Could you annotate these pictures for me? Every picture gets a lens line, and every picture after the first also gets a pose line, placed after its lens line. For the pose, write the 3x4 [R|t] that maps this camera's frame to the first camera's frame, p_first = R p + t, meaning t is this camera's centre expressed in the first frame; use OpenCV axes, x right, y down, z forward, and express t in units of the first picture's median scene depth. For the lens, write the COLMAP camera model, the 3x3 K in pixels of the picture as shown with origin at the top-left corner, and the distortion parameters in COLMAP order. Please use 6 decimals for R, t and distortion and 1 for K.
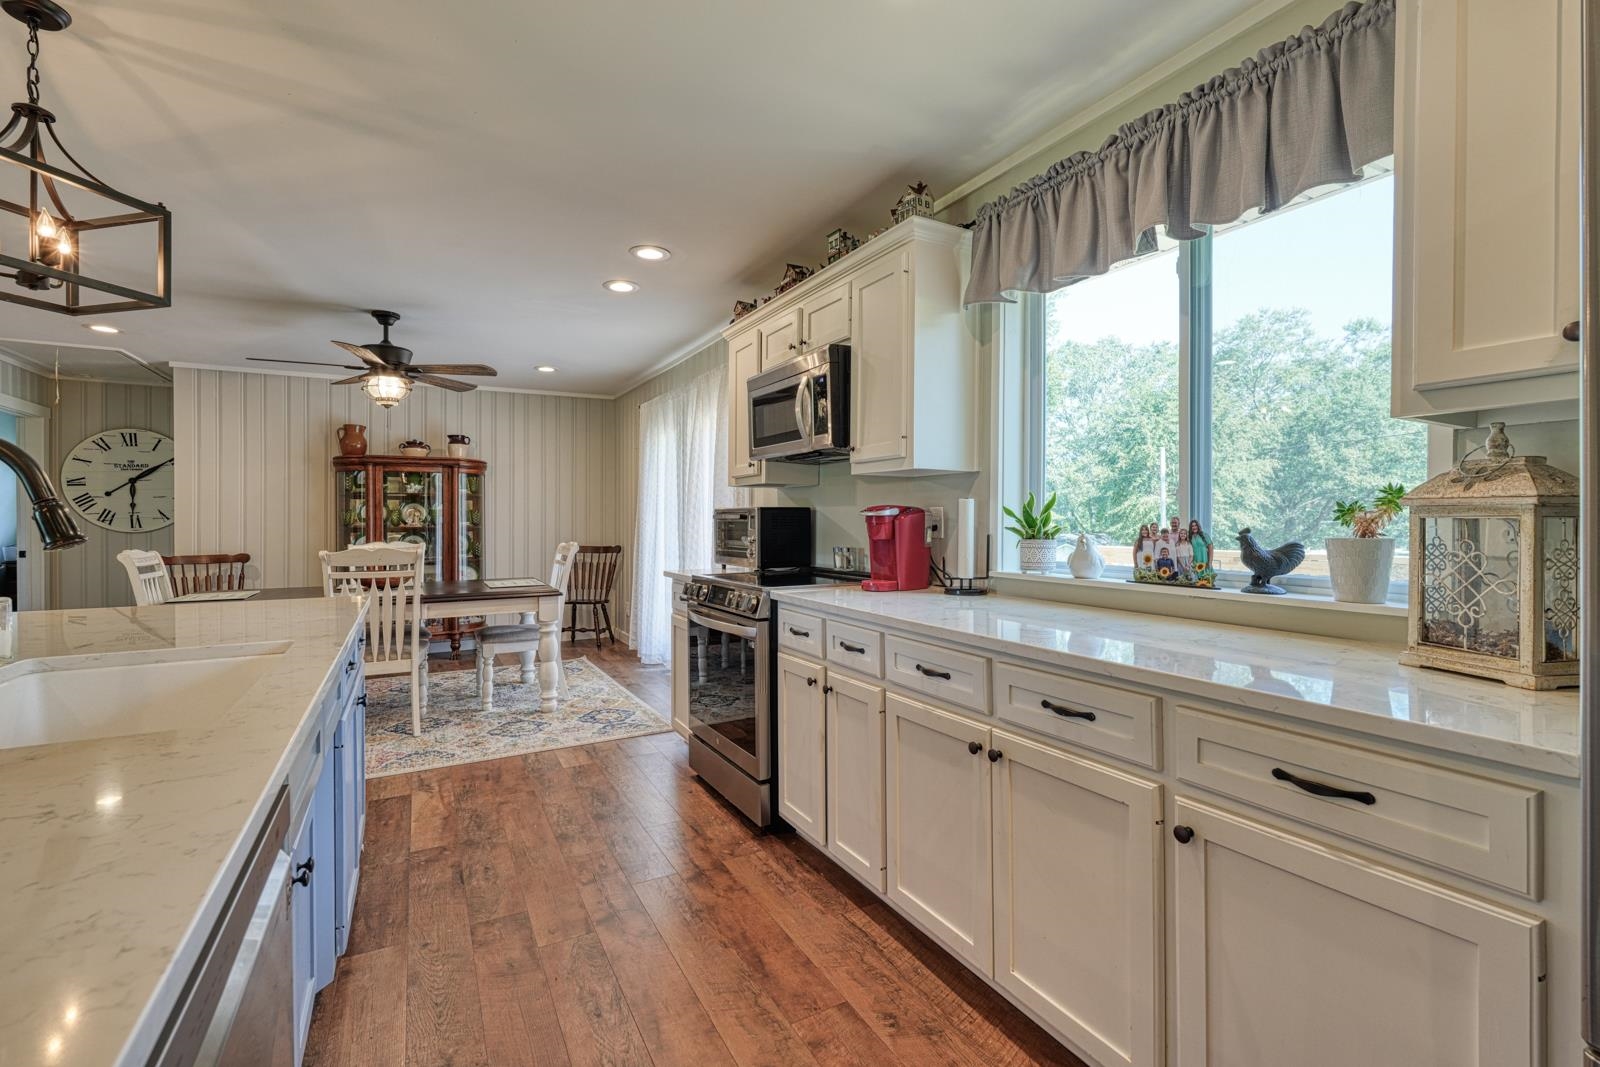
lens RADIAL K [[709.0, 0, 798.4], [0, 709.0, 522.7], [0, 0, 1]] dist [0.004148, 0.000920]
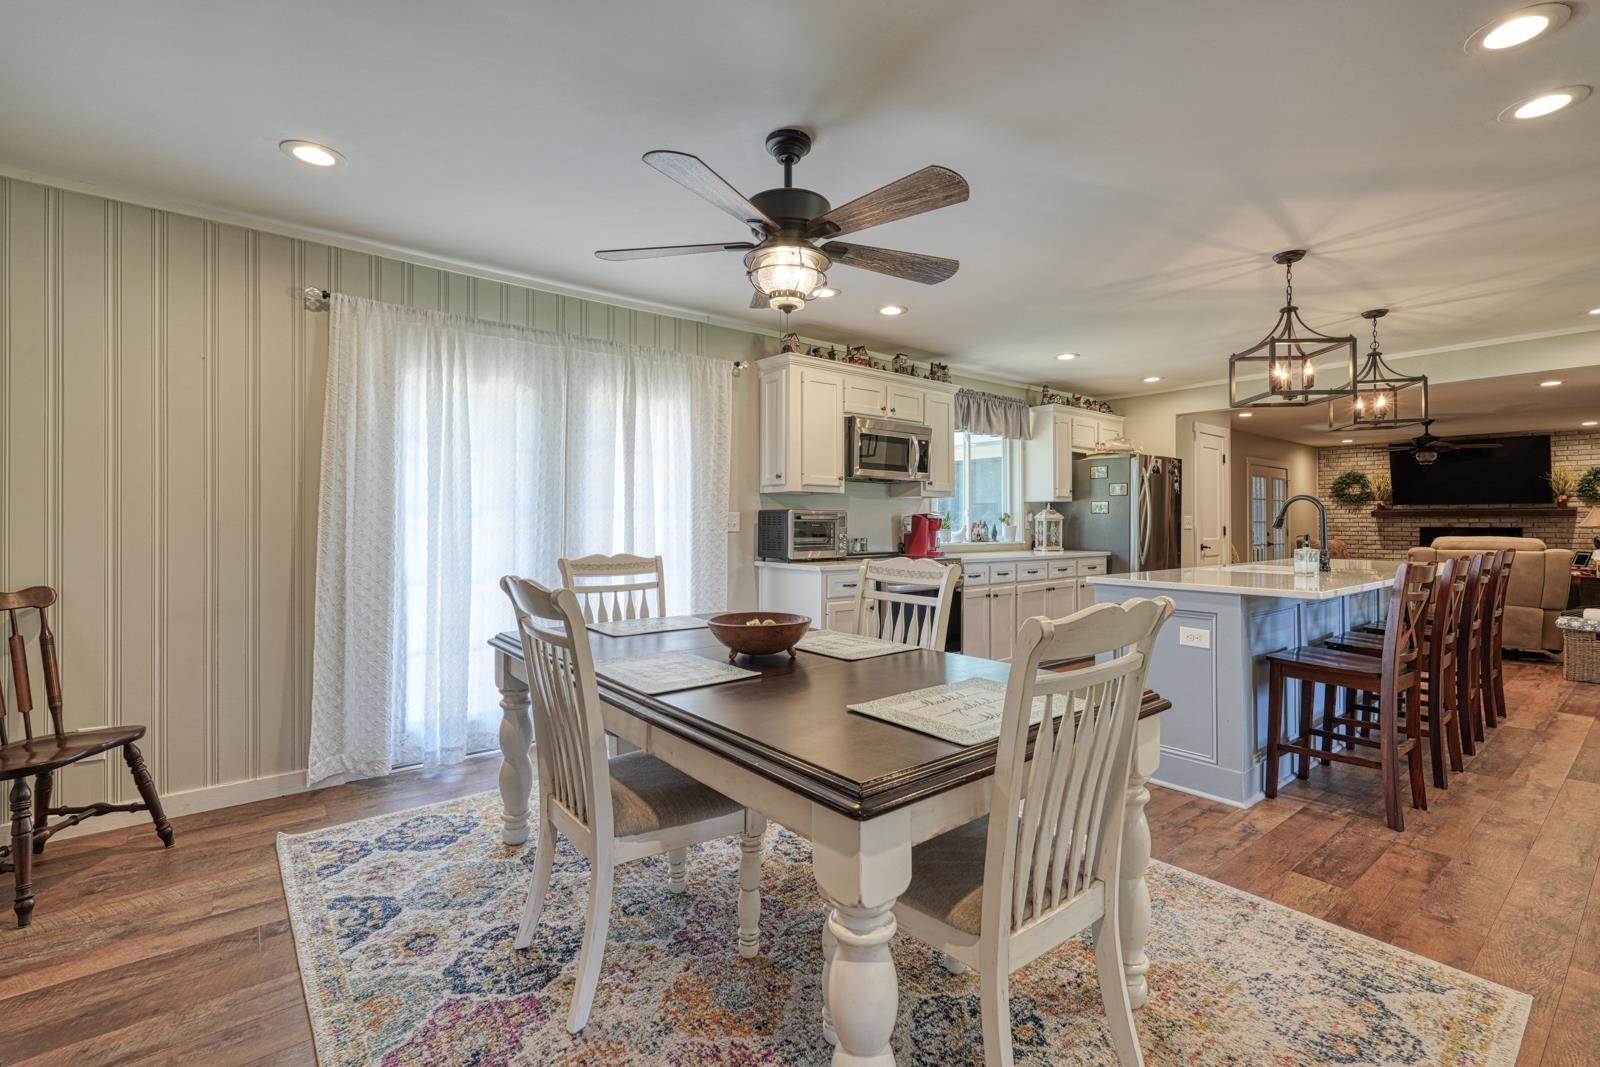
lens RADIAL K [[709.0, 0, 798.4], [0, 709.0, 522.7], [0, 0, 1]] dist [0.004148, 0.000920]
pose [[-0.184462, -0.000146, 0.982840, -1.577113], [0.003099, 0.999995, 0.000730, -0.001081], [-0.982835, 0.003180, -0.184461, 1.546762]]
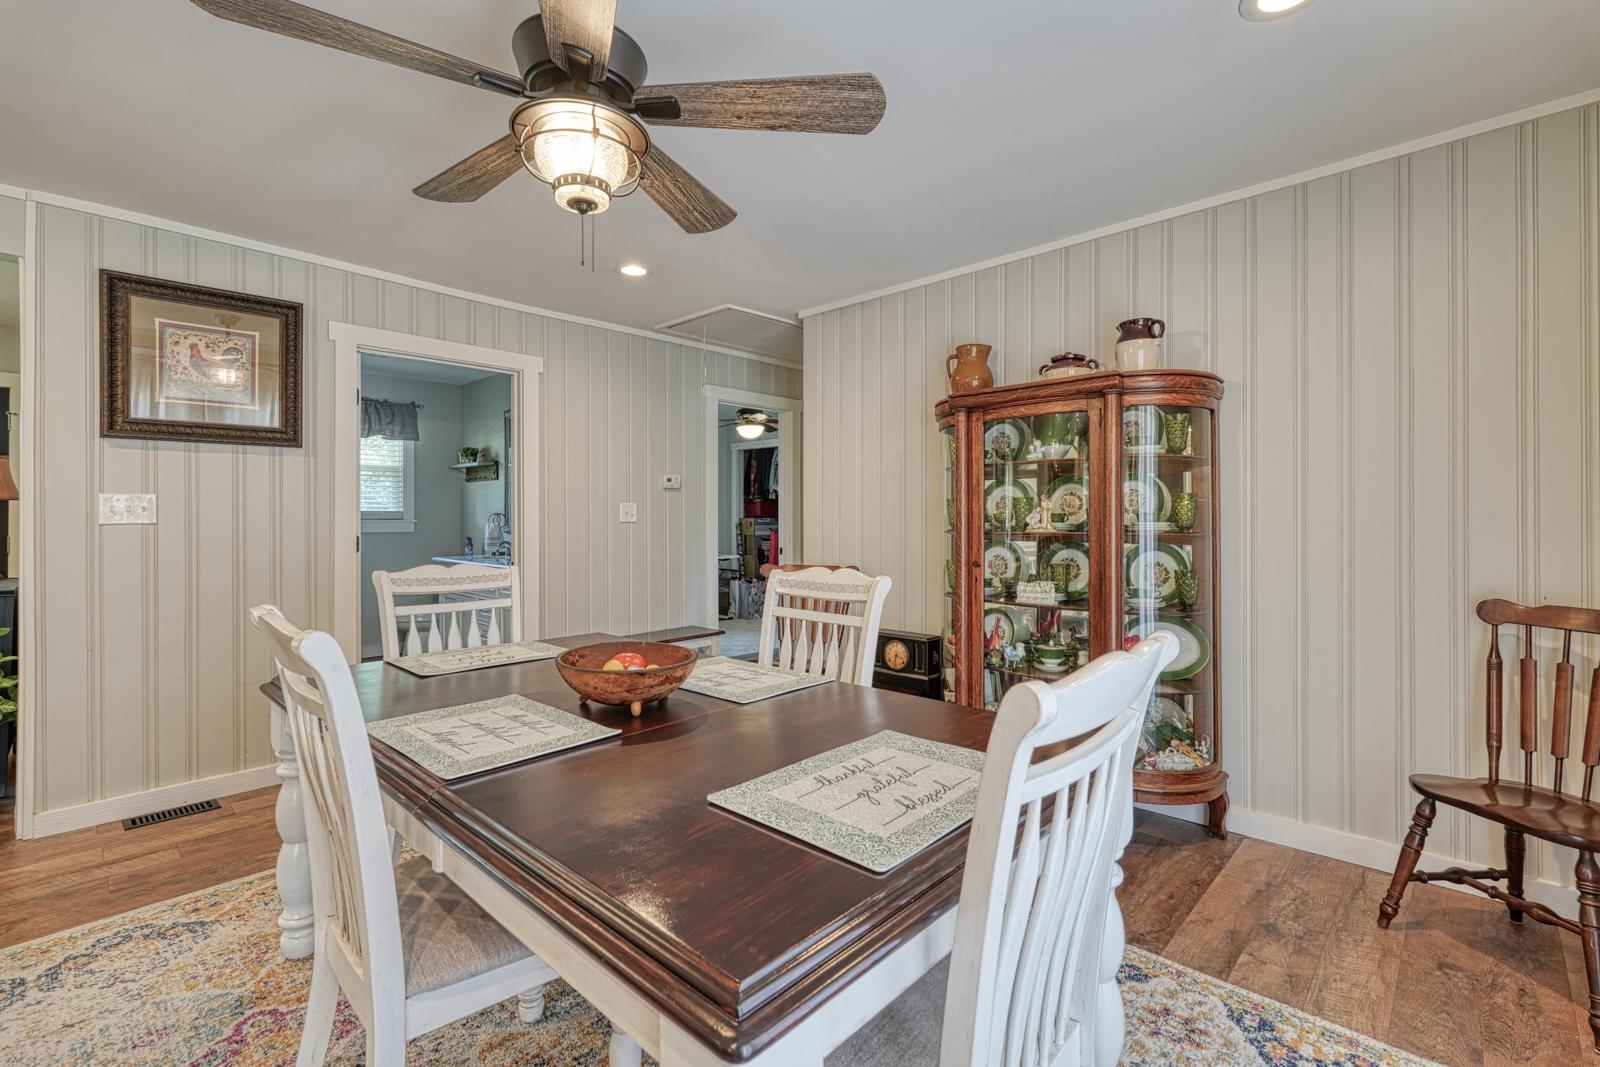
lens RADIAL K [[709.0, 0, 798.4], [0, 709.0, 522.7], [0, 0, 1]] dist [0.004148, 0.000920]
pose [[0.309324, 0.010071, -0.950903, -0.283723], [-0.002027, 0.999949, 0.009931, -0.009176], [0.950955, -0.001145, 0.309329, 1.406605]]
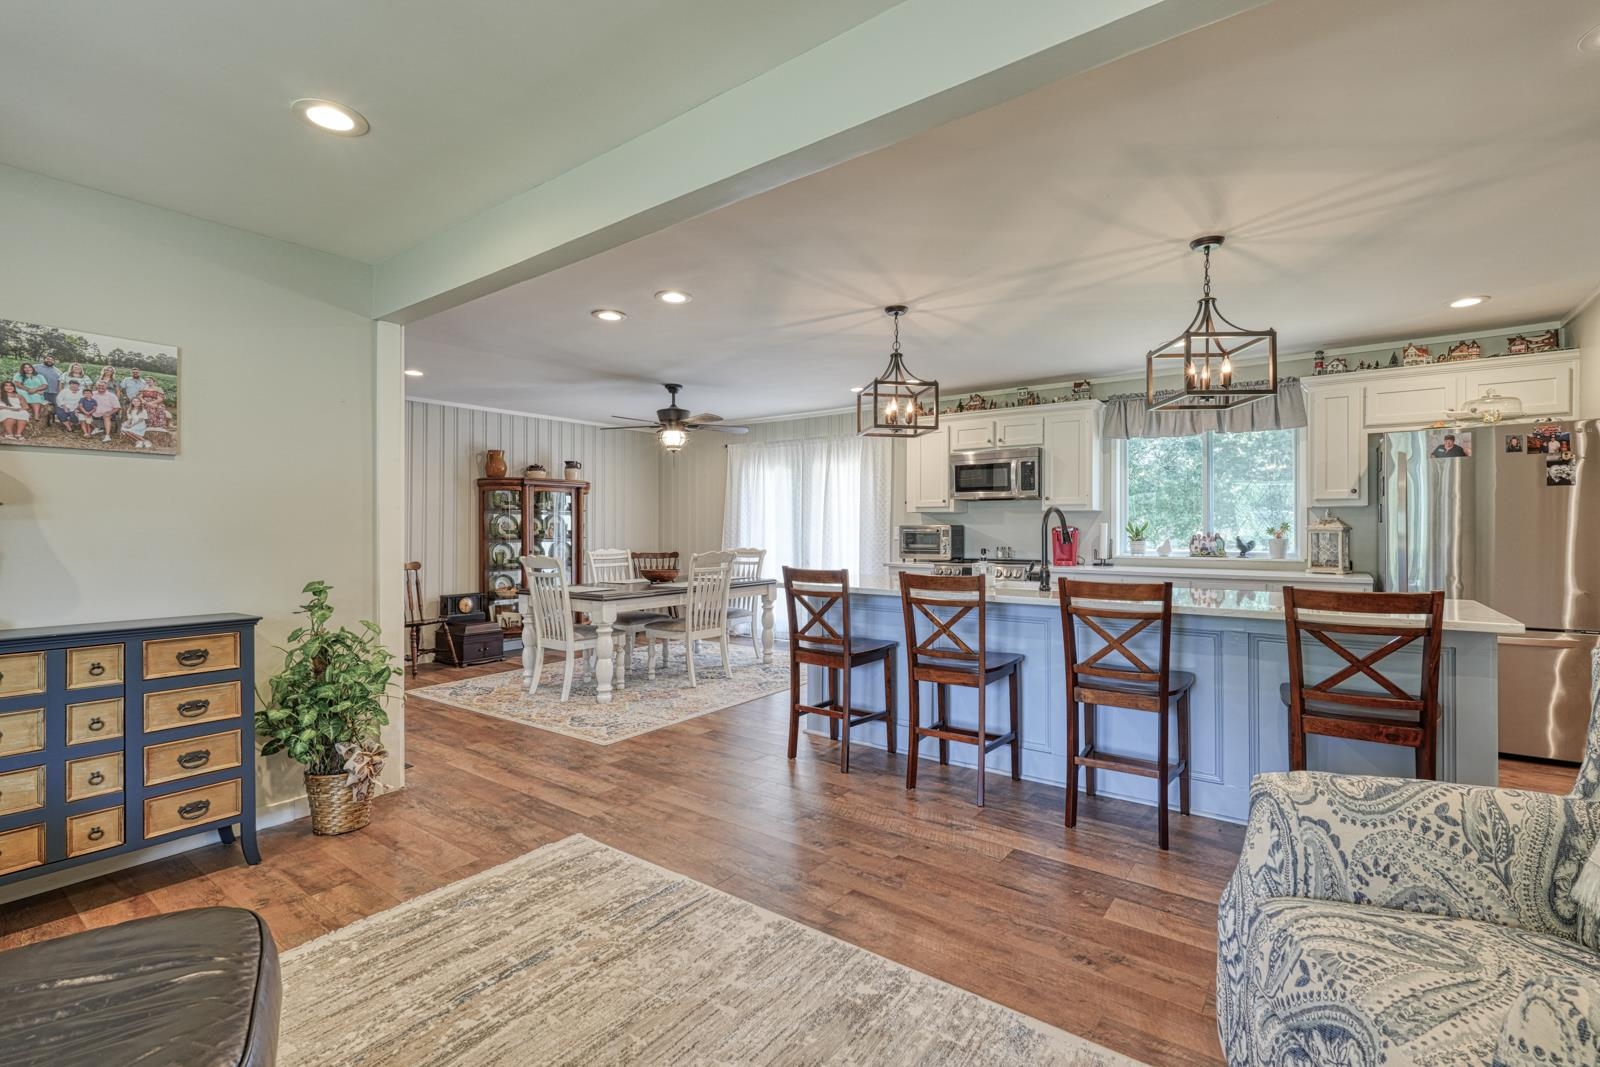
lens RADIAL K [[709.0, 0, 798.4], [0, 709.0, 522.7], [0, 0, 1]] dist [0.004148, 0.000920]
pose [[0.906306, 0.006282, 0.422575, -1.340444], [0.000207, 0.999883, -0.015309, -0.001386], [-0.422622, 0.013963, 0.906199, -0.530773]]
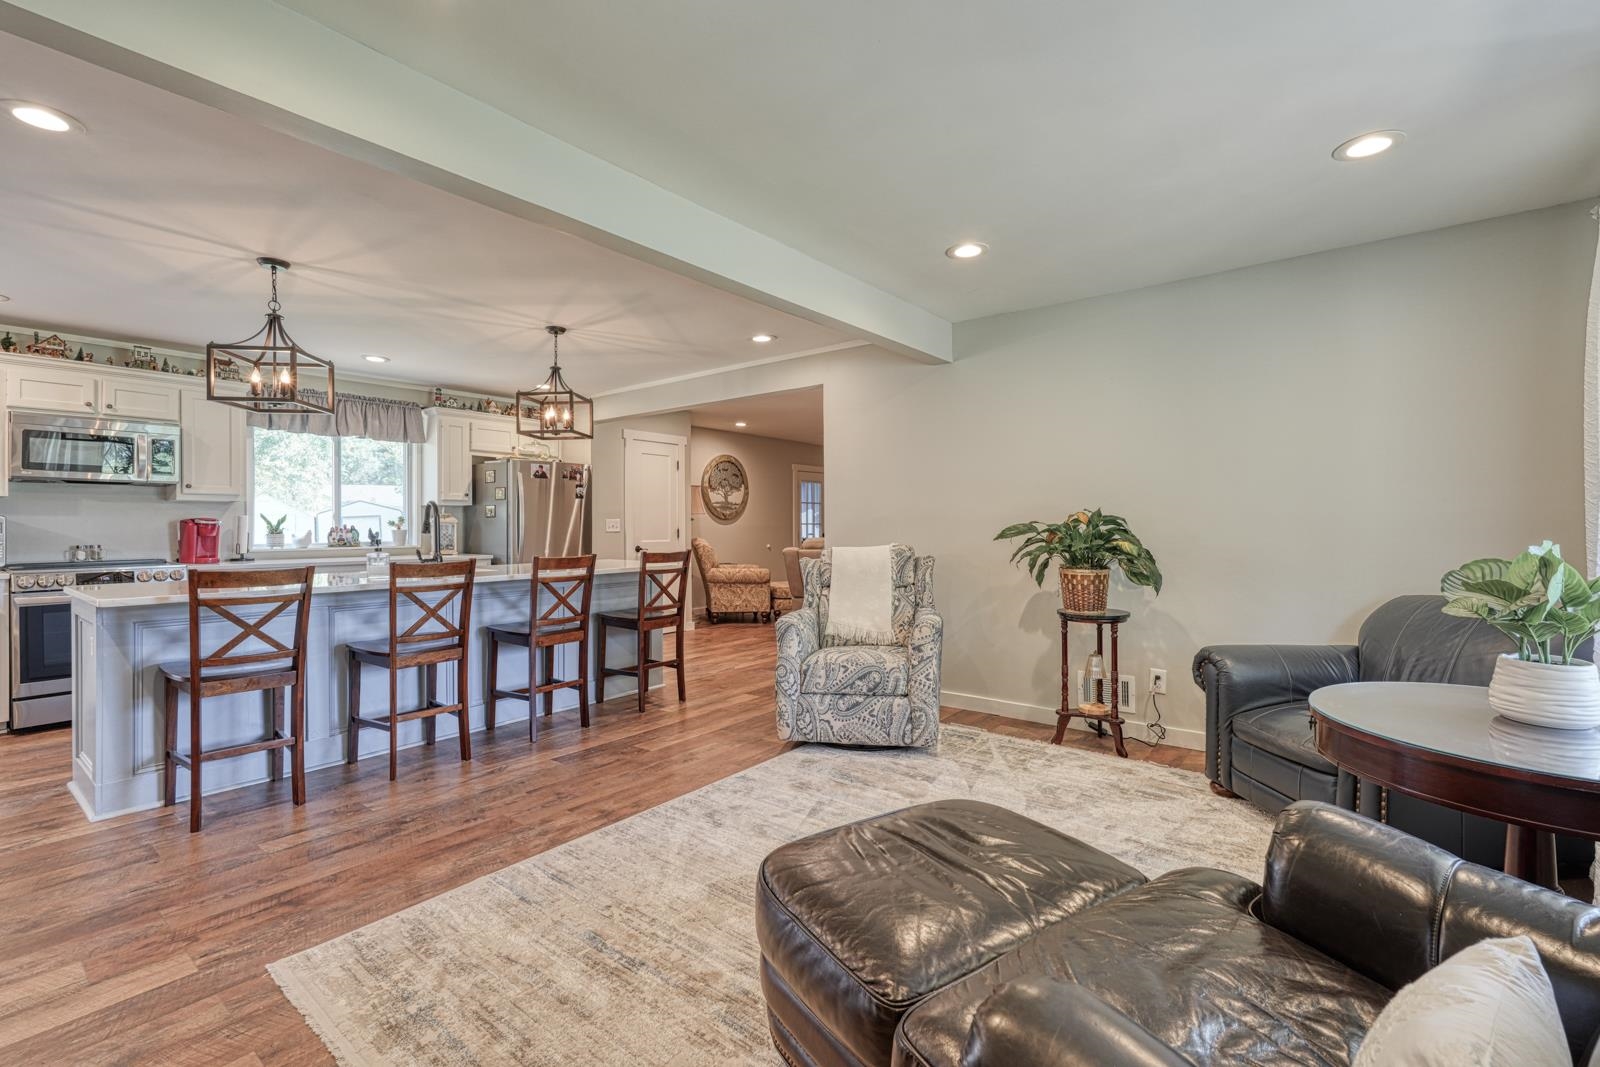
lens RADIAL K [[709.0, 0, 798.4], [0, 709.0, 522.7], [0, 0, 1]] dist [0.004148, 0.000920]
pose [[-0.393924, 0.004527, 0.919132, -1.985125], [0.008778, 0.999961, -0.001163, 0.003024], [-0.919101, 0.007610, -0.393948, 0.265516]]
